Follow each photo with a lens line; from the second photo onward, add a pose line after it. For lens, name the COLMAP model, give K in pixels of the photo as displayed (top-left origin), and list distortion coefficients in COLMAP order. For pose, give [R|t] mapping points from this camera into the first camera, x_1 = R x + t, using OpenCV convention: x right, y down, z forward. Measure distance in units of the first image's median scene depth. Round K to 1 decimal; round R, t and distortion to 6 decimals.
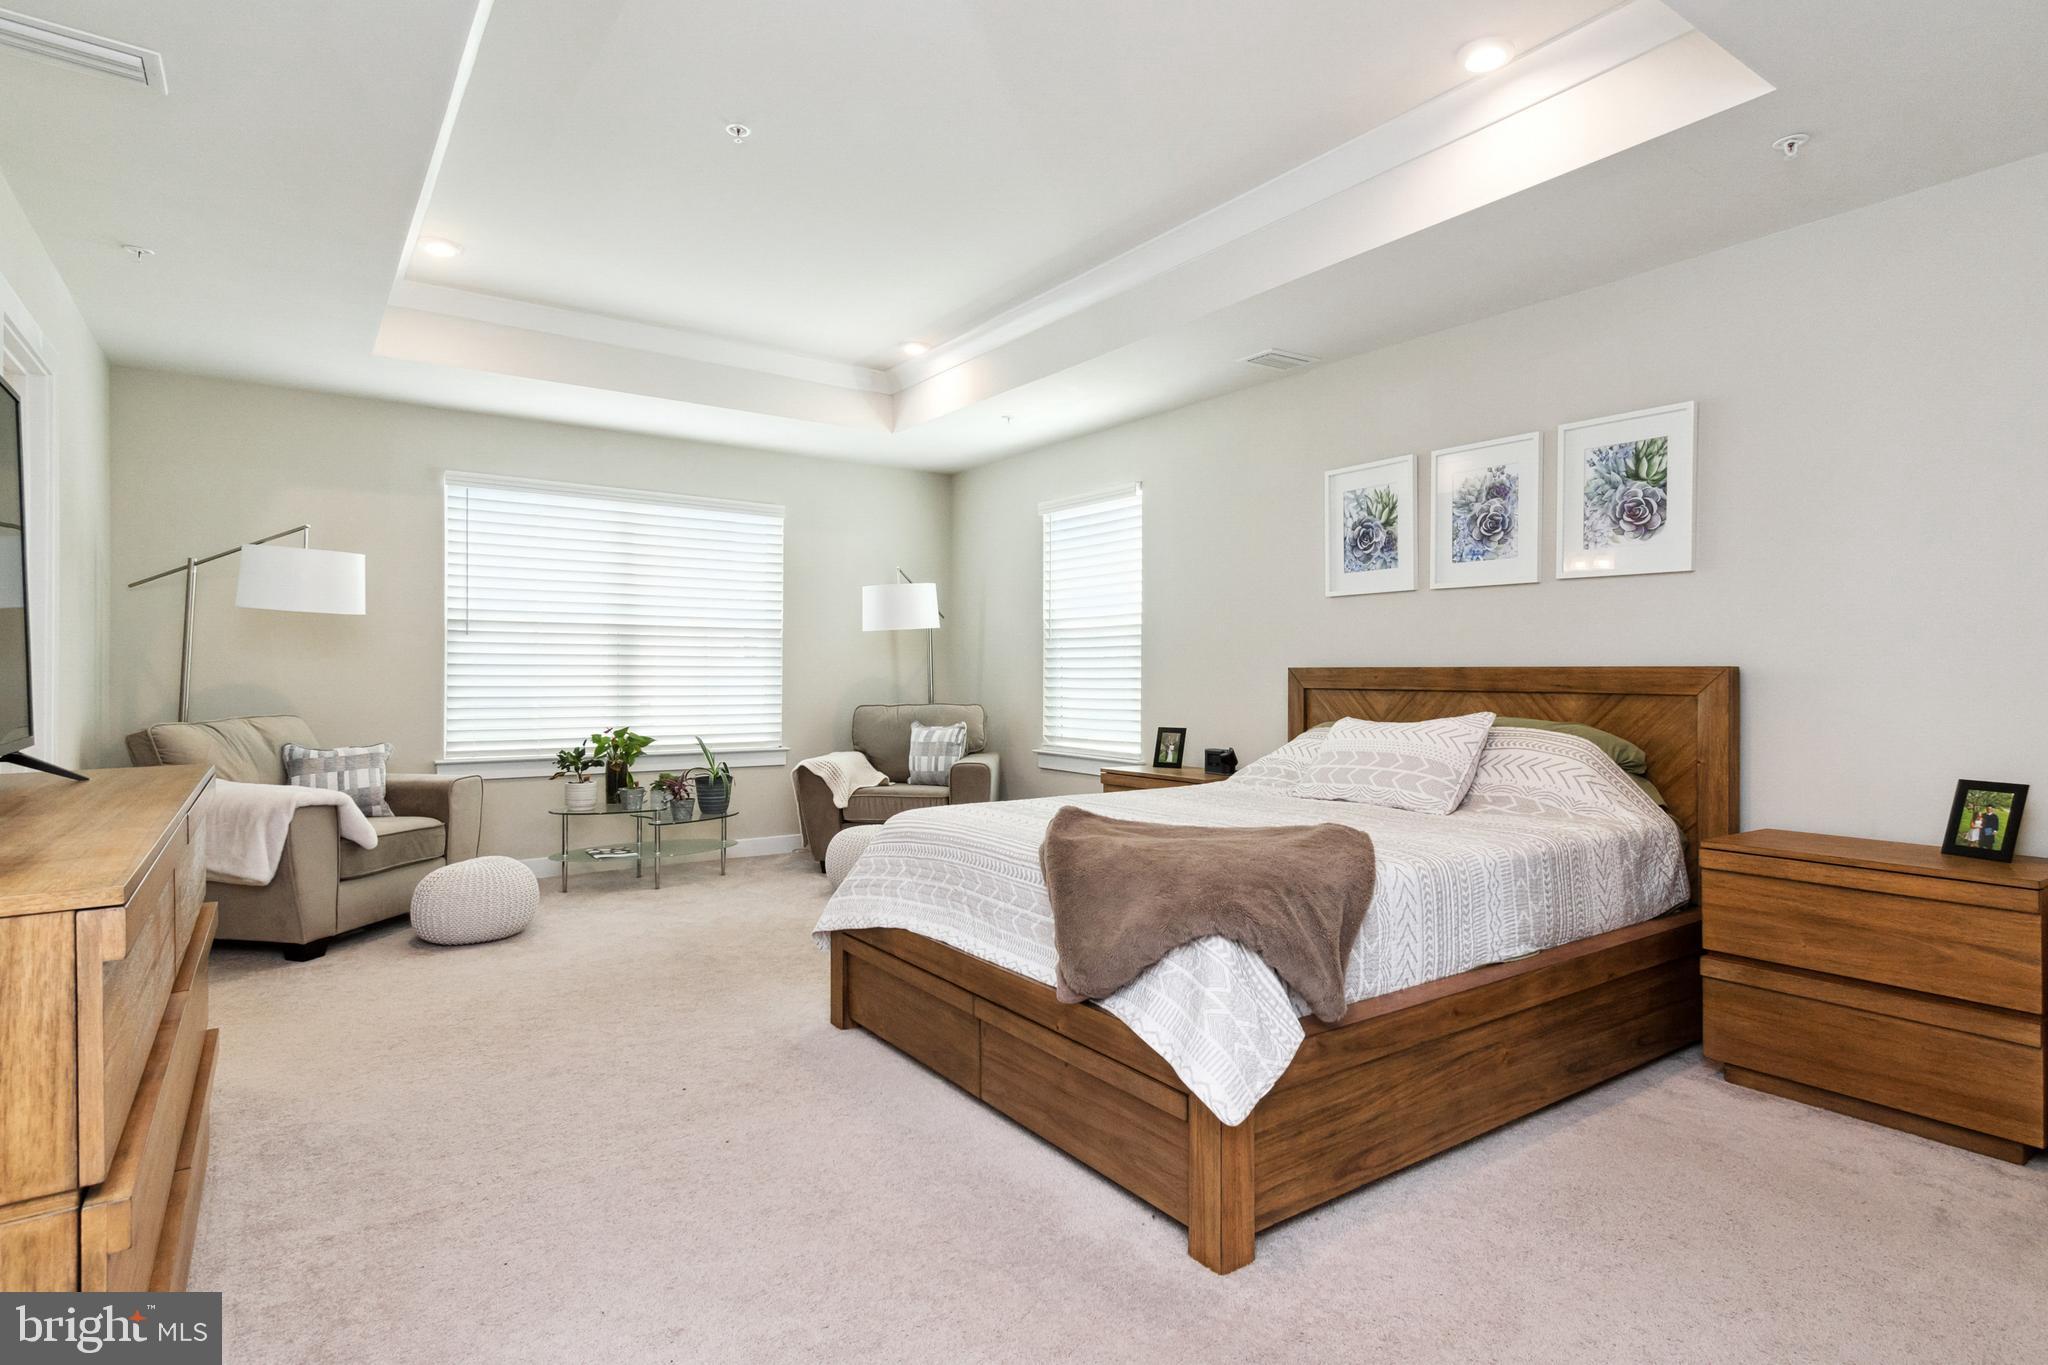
lens RADIAL K [[1051.0, 0, 1024.0], [0, 1051.0, 682.5], [0, 0, 1]] dist [0.018698, -0.000203]
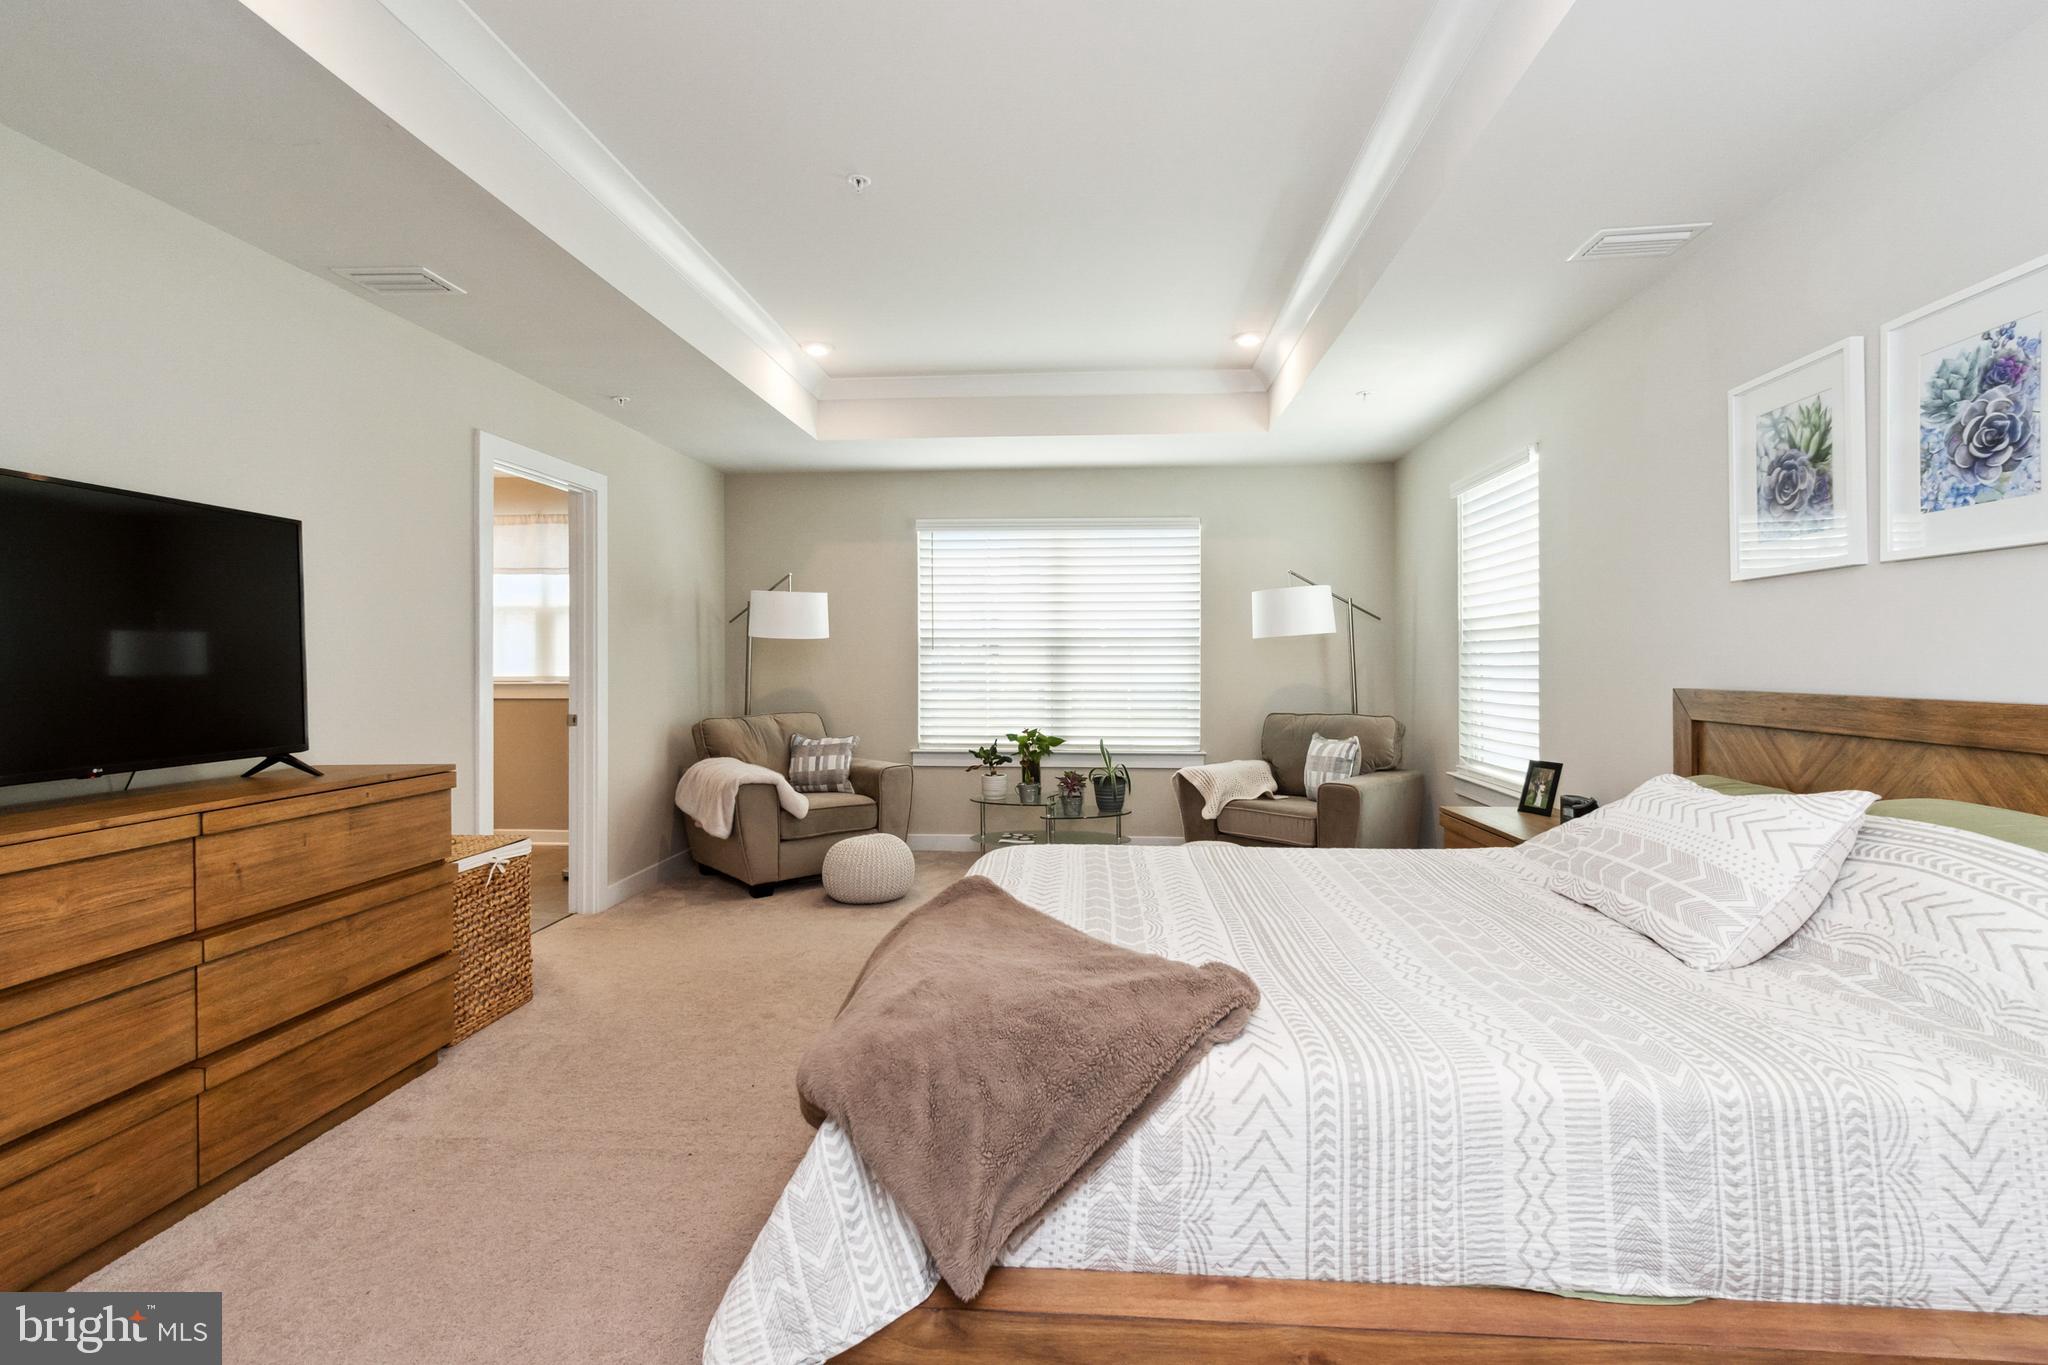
lens RADIAL K [[928.8, 0, 1034.7], [0, 928.8, 666.0], [0, 0, 1]] dist [0.011938, -0.000729]
pose [[0.777137, -0.001920, -0.629329, 0.333205], [-0.001734, 0.999985, -0.005193, -0.026349], [0.629329, 0.005126, 0.777122, 0.291318]]
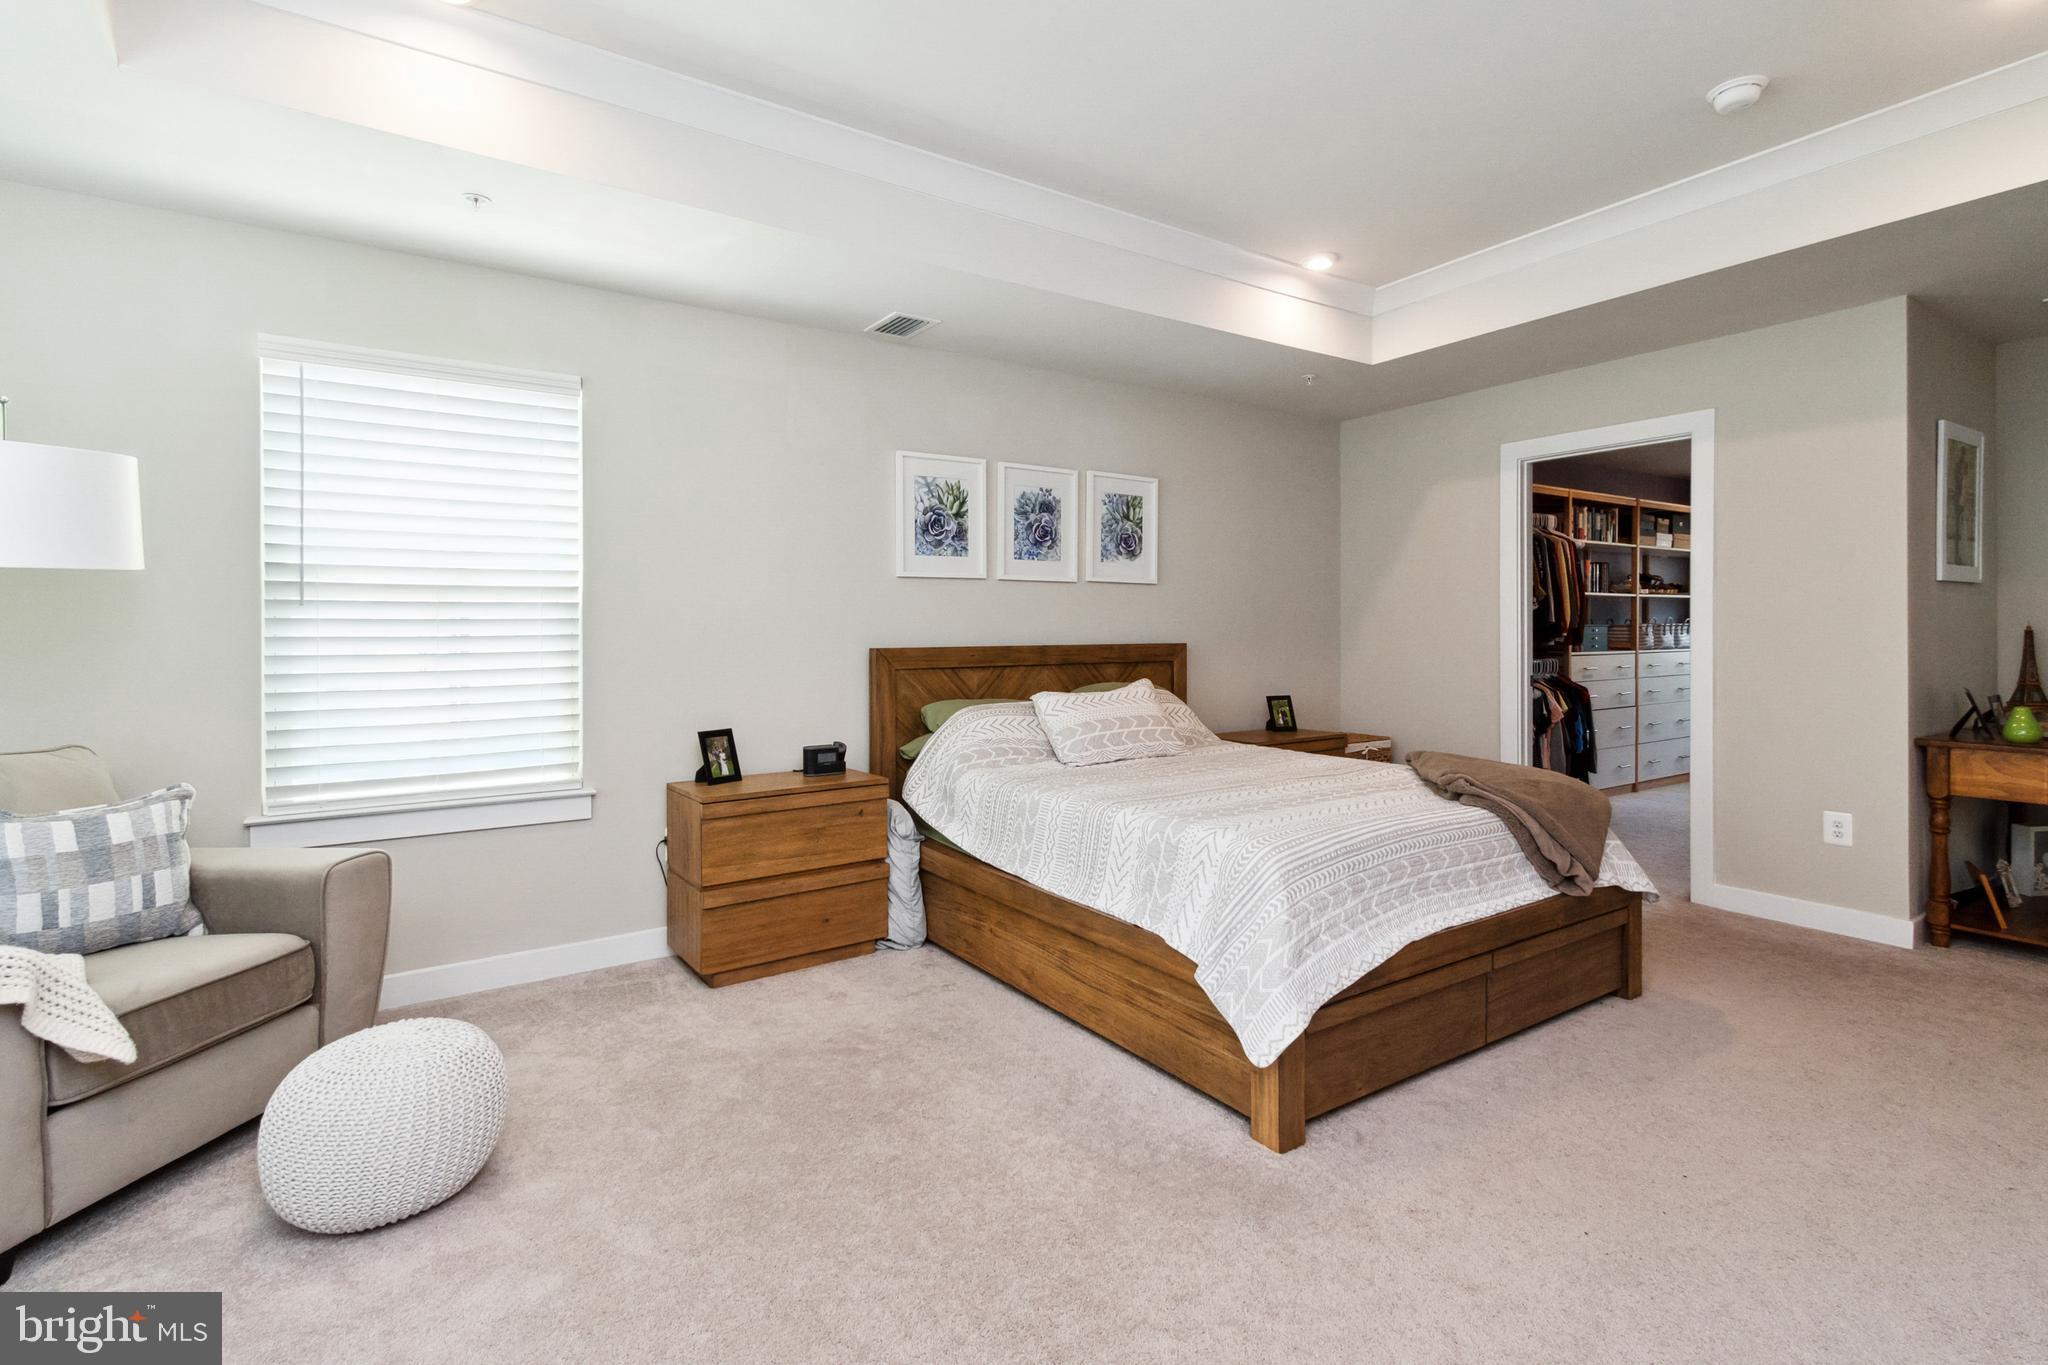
lens RADIAL K [[991.9, 0, 1027.4], [0, 991.9, 635.6], [0, 0, 1]] dist [0.013961, -0.000074]
pose [[0.013281, -0.007905, 0.999881, -0.685623], [0.016176, 0.999840, 0.007690, -0.032400], [-0.999781, 0.016072, 0.013406, 0.915534]]
